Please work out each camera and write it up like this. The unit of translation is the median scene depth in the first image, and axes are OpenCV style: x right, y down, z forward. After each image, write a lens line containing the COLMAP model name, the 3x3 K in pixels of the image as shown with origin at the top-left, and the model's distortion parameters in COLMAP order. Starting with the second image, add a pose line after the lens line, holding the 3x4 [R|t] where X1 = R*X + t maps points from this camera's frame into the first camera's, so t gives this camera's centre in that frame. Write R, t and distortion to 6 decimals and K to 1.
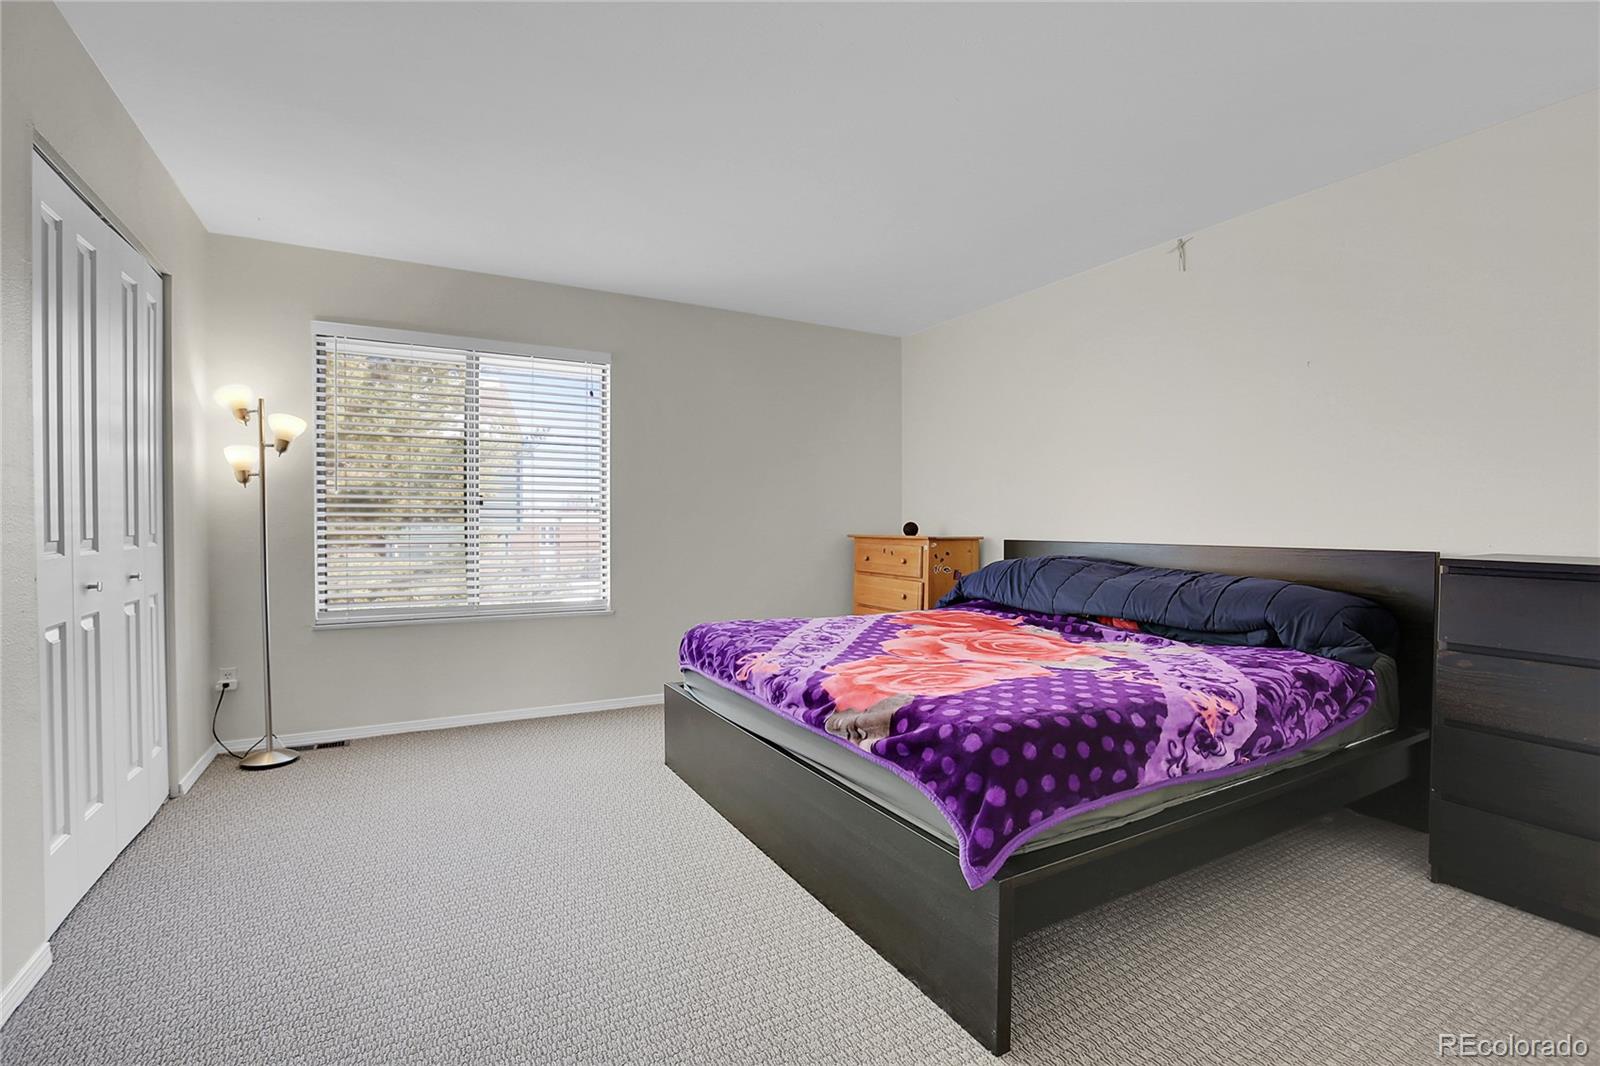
lens RADIAL K [[730.1, 0, 805.5], [0, 730.1, 536.7], [0, 0, 1]] dist [-0.043144, 0.013318]
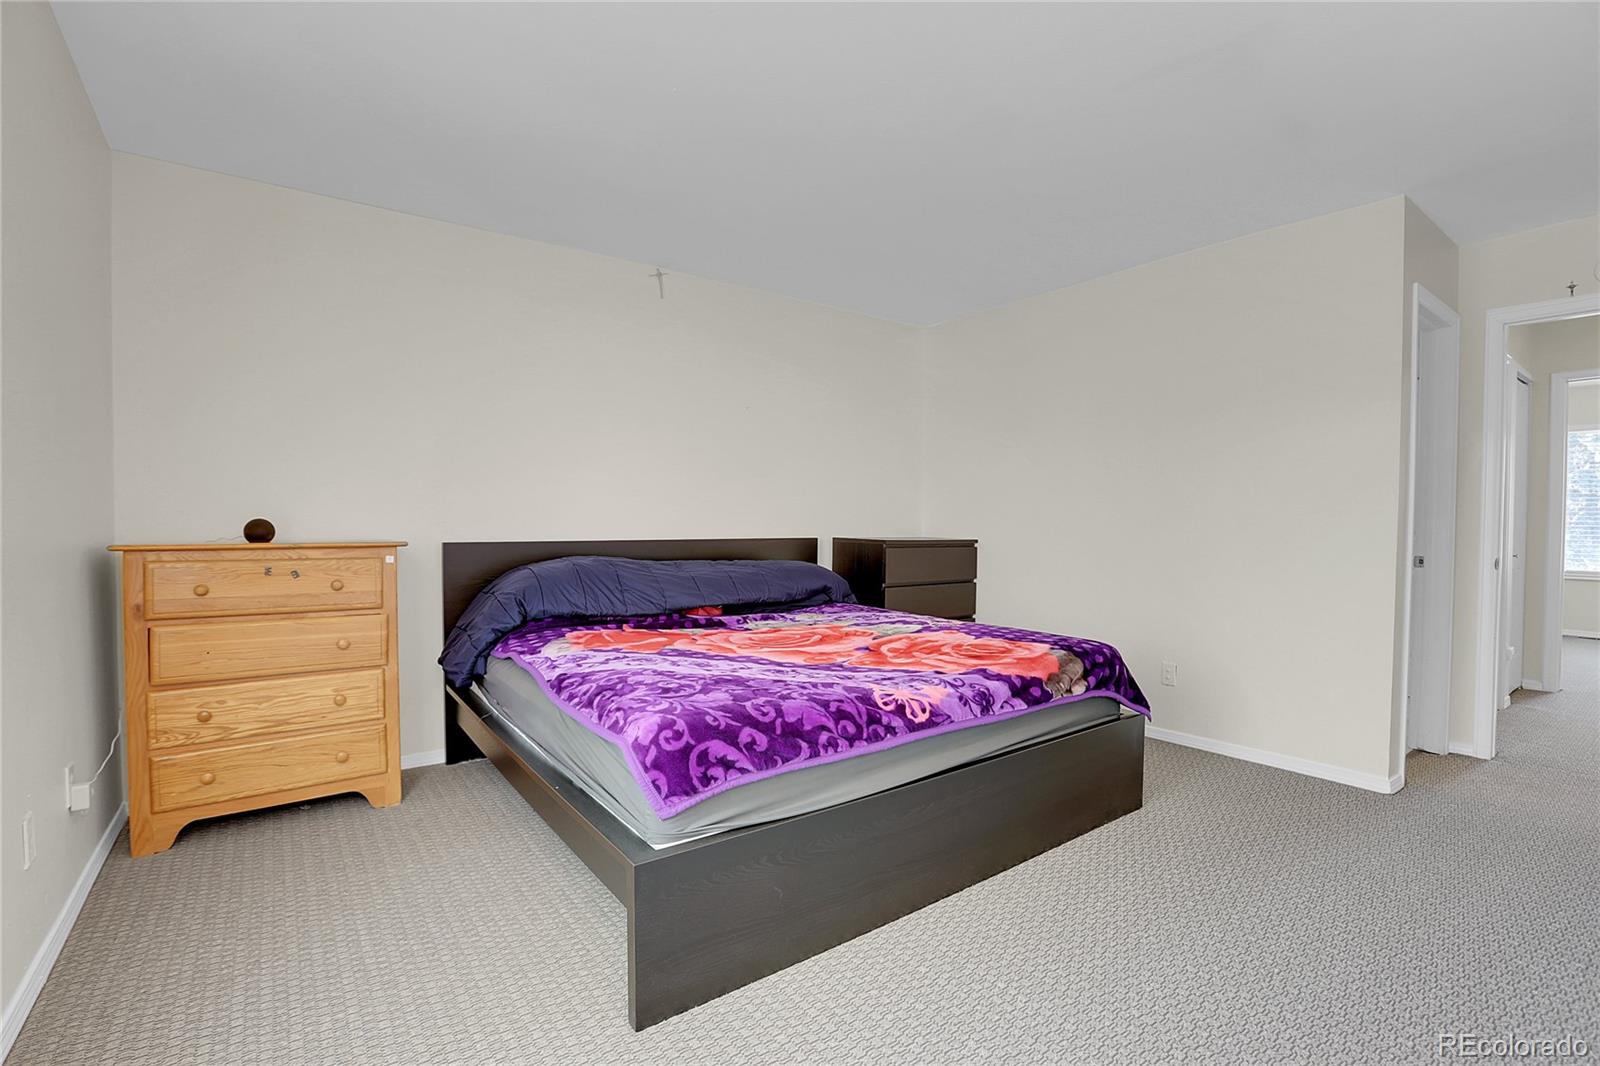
lens RADIAL K [[730.1, 0, 805.5], [0, 730.1, 536.7], [0, 0, 1]] dist [-0.043144, 0.013318]
pose [[-0.120750, -0.025581, 0.992353, -0.509773], [0.012811, 0.999544, 0.027325, -0.016992], [-0.992600, 0.016013, -0.120367, 0.719996]]
